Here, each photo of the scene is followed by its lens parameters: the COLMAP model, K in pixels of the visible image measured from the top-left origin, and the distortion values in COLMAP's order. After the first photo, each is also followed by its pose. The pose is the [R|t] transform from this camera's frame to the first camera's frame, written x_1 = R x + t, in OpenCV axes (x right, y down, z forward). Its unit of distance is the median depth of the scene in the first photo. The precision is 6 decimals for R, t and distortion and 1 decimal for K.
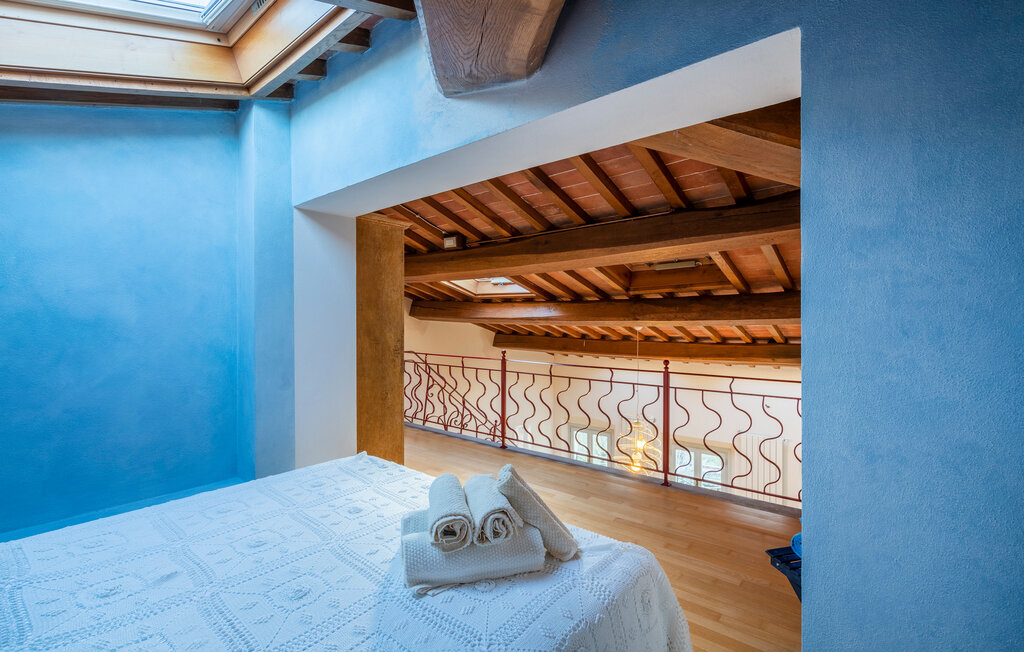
lens RADIAL K [[467.8, 0, 502.0], [0, 467.8, 323.6], [0, 0, 1]] dist [-0.001220, -0.000080]
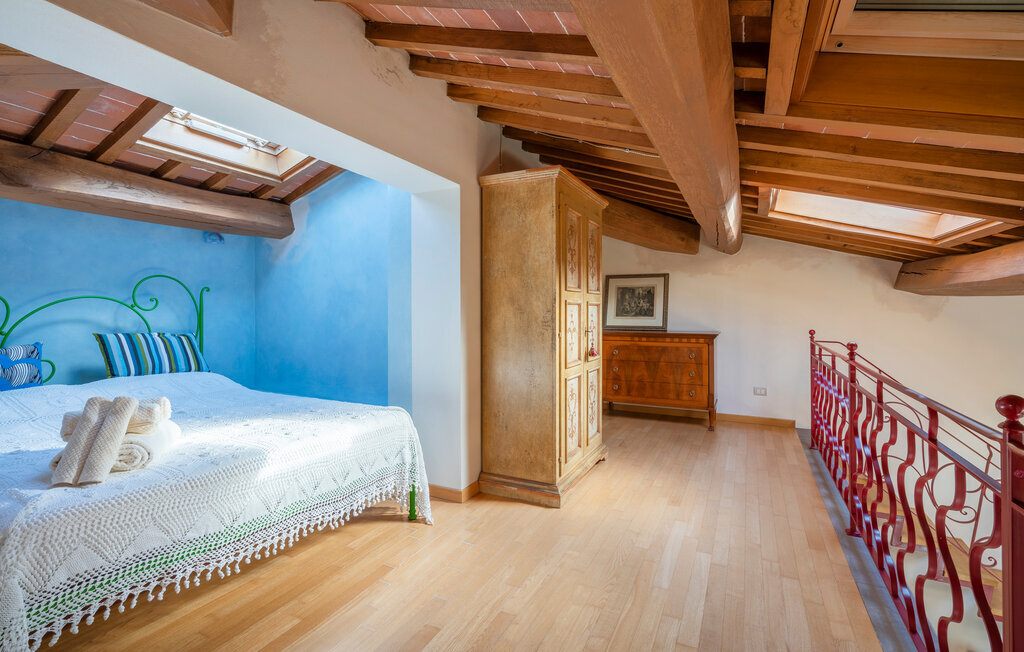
lens RADIAL K [[463.7, 0, 513.3], [0, 463.7, 308.0], [0, 0, 1]] dist [-0.000352, -0.000022]
pose [[0.230135, -0.005483, -0.973143, 0.413046], [-0.010426, 0.999913, -0.008100, 0.027493], [0.973103, 0.012010, 0.230058, 0.525145]]
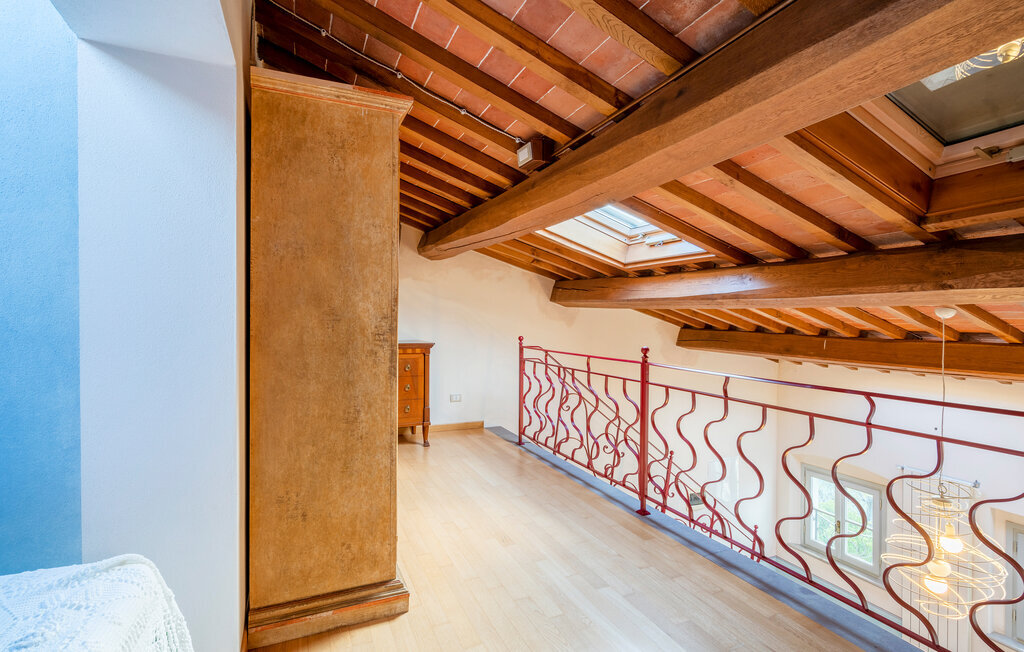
lens RADIAL K [[467.8, 0, 502.0], [0, 467.8, 323.6], [0, 0, 1]] dist [-0.001220, -0.000080]
pose [[0.894984, 0.009573, -0.445995, 0.105076], [-0.010814, 0.999941, -0.000238, 0.030154], [0.445967, 0.005036, 0.895035, 0.400863]]
